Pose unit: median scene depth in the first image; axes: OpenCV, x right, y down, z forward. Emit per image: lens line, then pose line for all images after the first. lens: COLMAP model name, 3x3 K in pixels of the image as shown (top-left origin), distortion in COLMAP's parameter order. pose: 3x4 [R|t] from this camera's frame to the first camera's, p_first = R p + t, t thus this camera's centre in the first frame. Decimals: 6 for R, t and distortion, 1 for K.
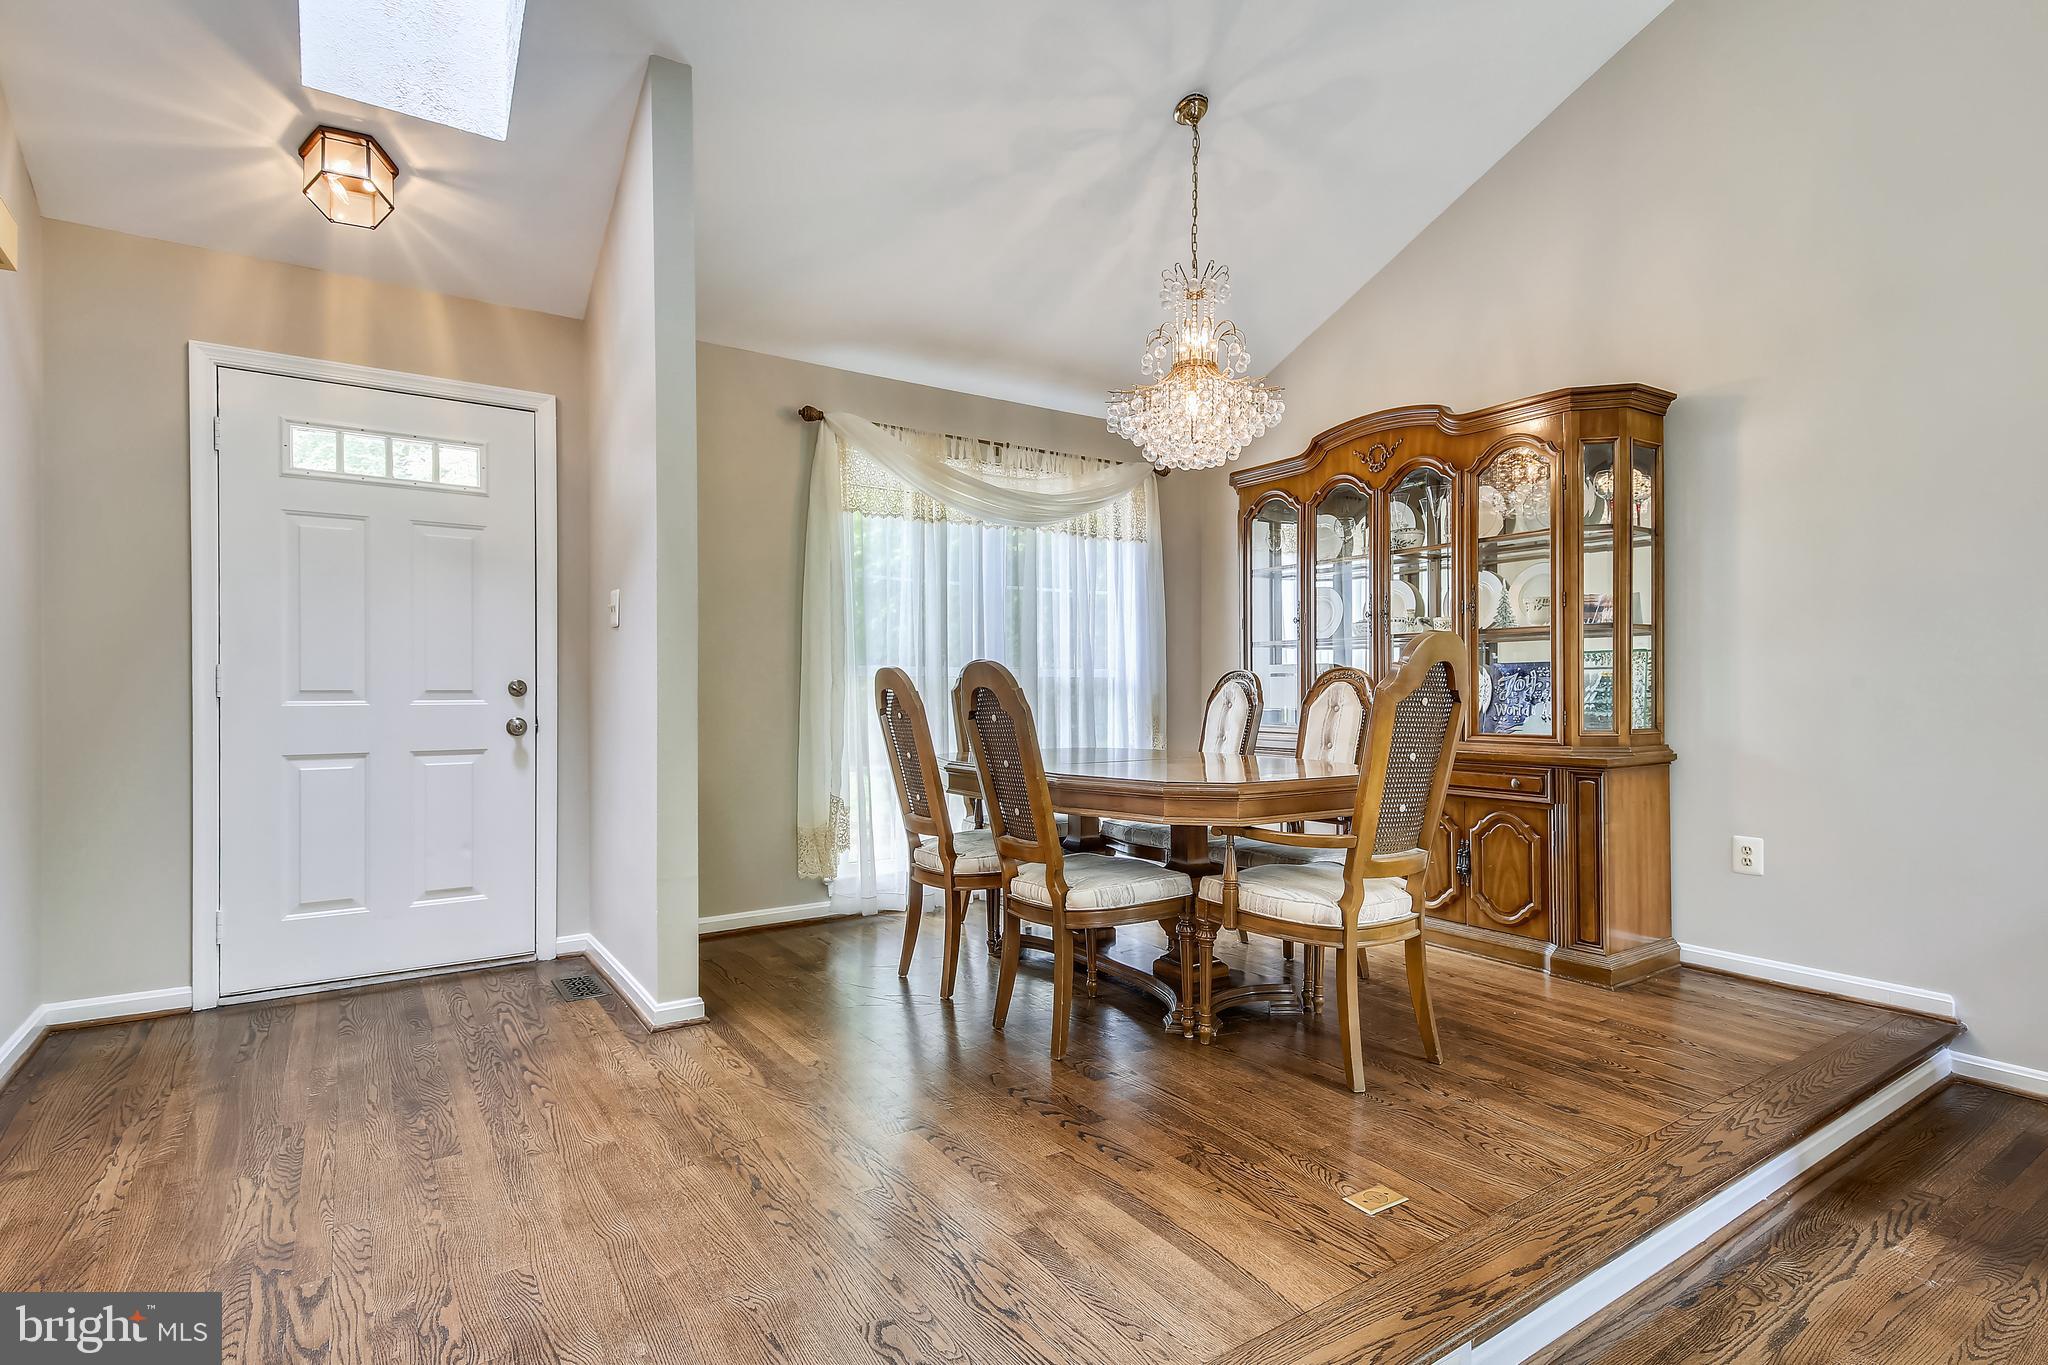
lens RADIAL K [[1003.5, 0, 1037.5], [0, 1003.5, 684.2], [0, 0, 1]] dist [0.028466, -0.009433]
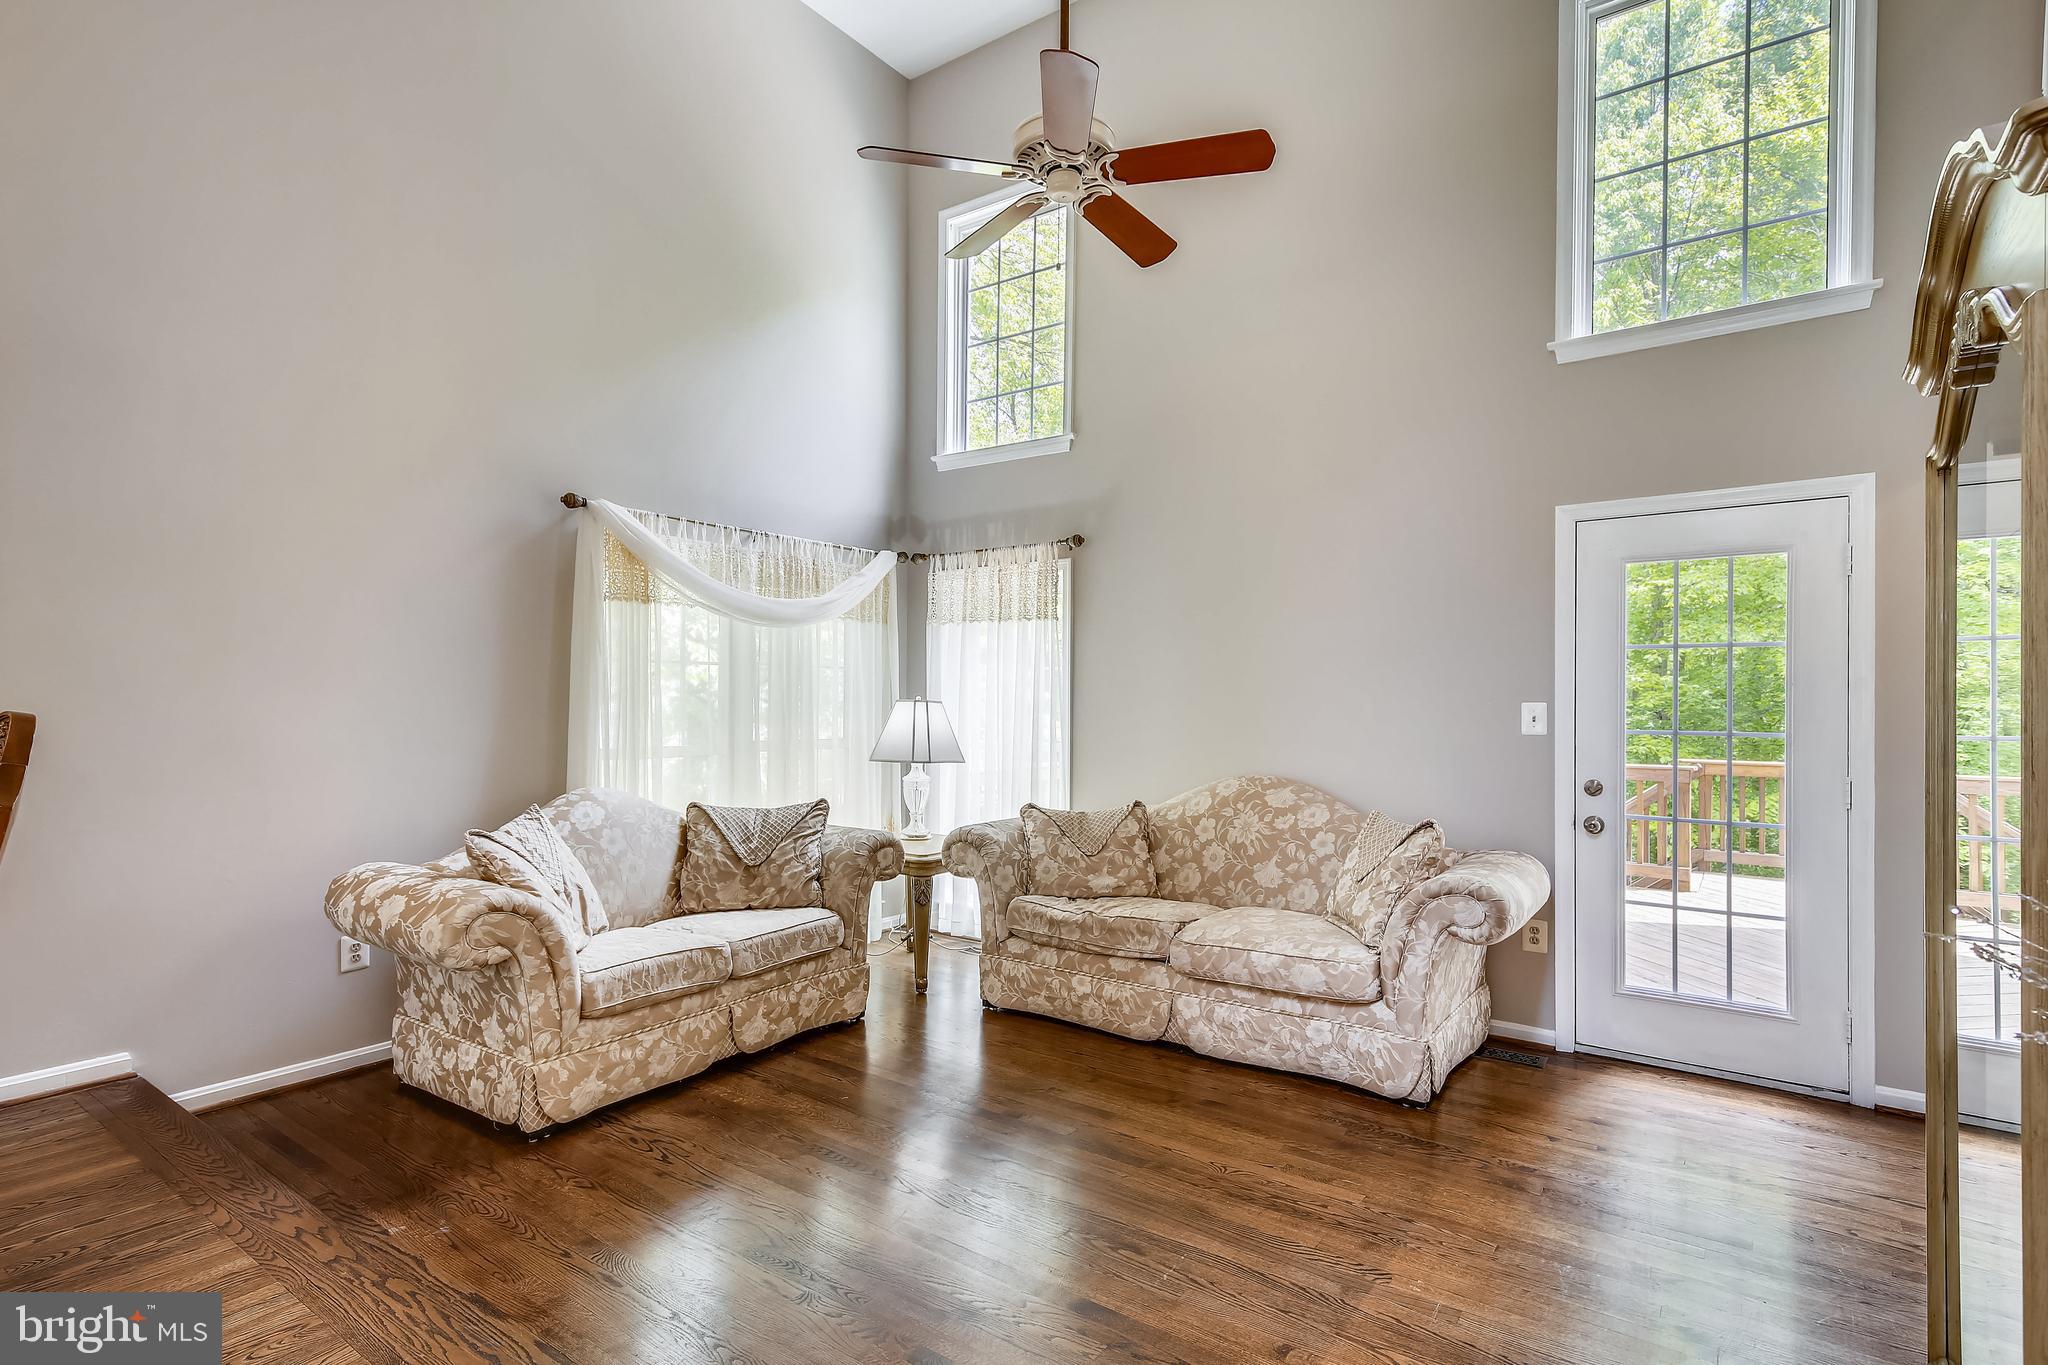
lens RADIAL K [[1003.5, 0, 1021.8], [0, 1003.5, 697.4], [0, 0, 1]] dist [0.028466, -0.009433]
pose [[-0.328345, 0.005136, 0.944544, -0.307856], [-0.006904, 0.999945, -0.007837, -0.042598], [-0.944533, -0.009094, -0.328292, 0.391338]]
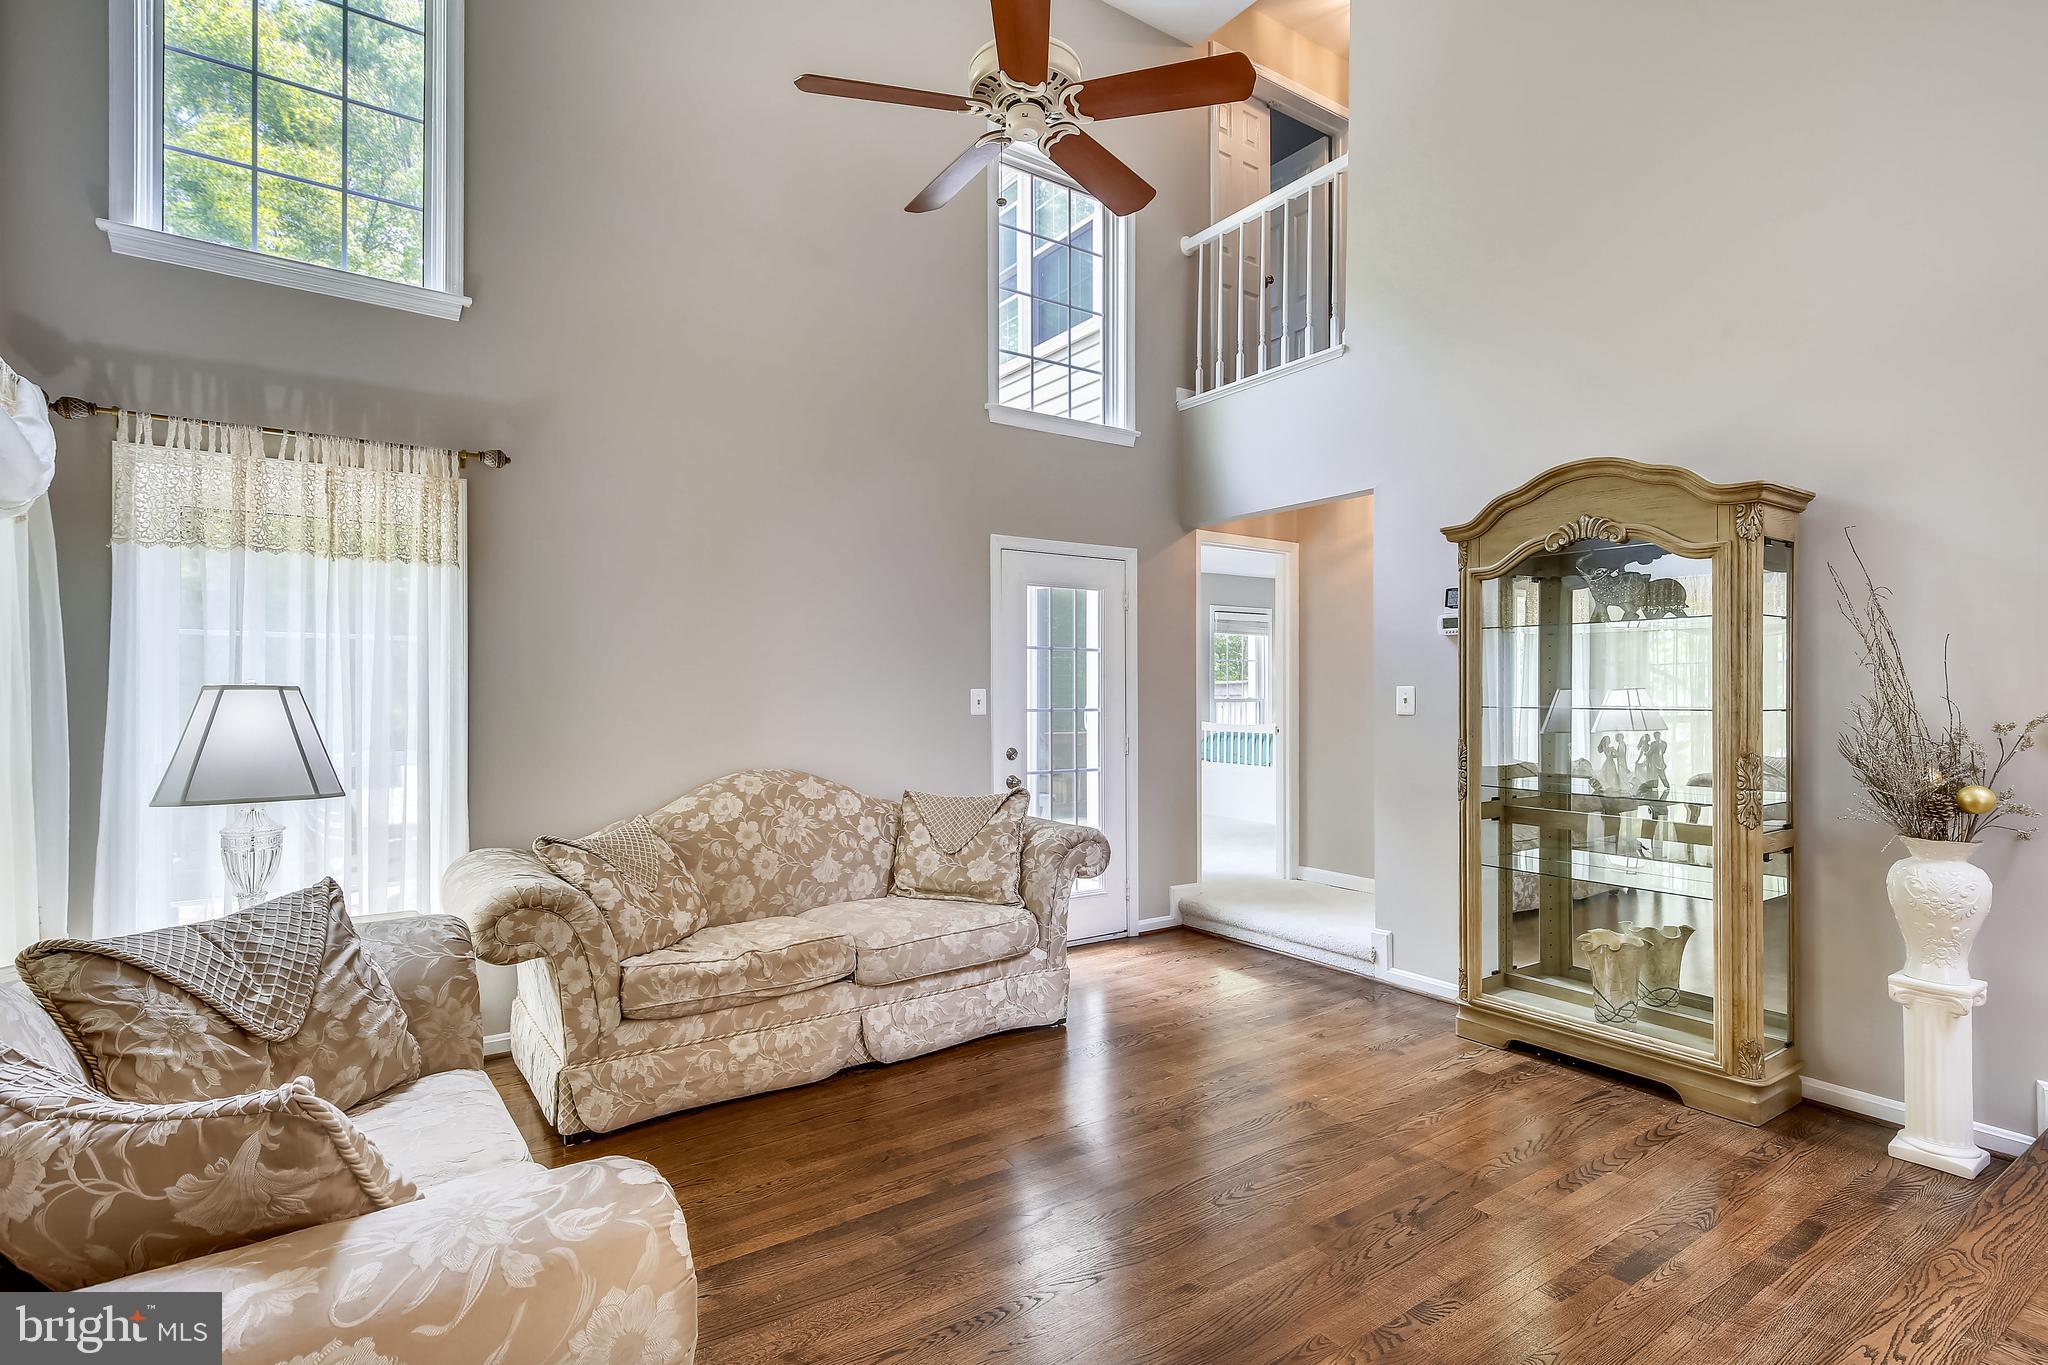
lens RADIAL K [[1003.5, 0, 1030.6], [0, 1003.5, 683.8], [0, 0, 1]] dist [0.028466, -0.009433]
pose [[-0.999953, 0.003276, -0.009108, 0.456741], [0.003388, 0.999920, -0.012210, -0.039669], [0.009068, -0.012240, -0.999884, 0.836804]]
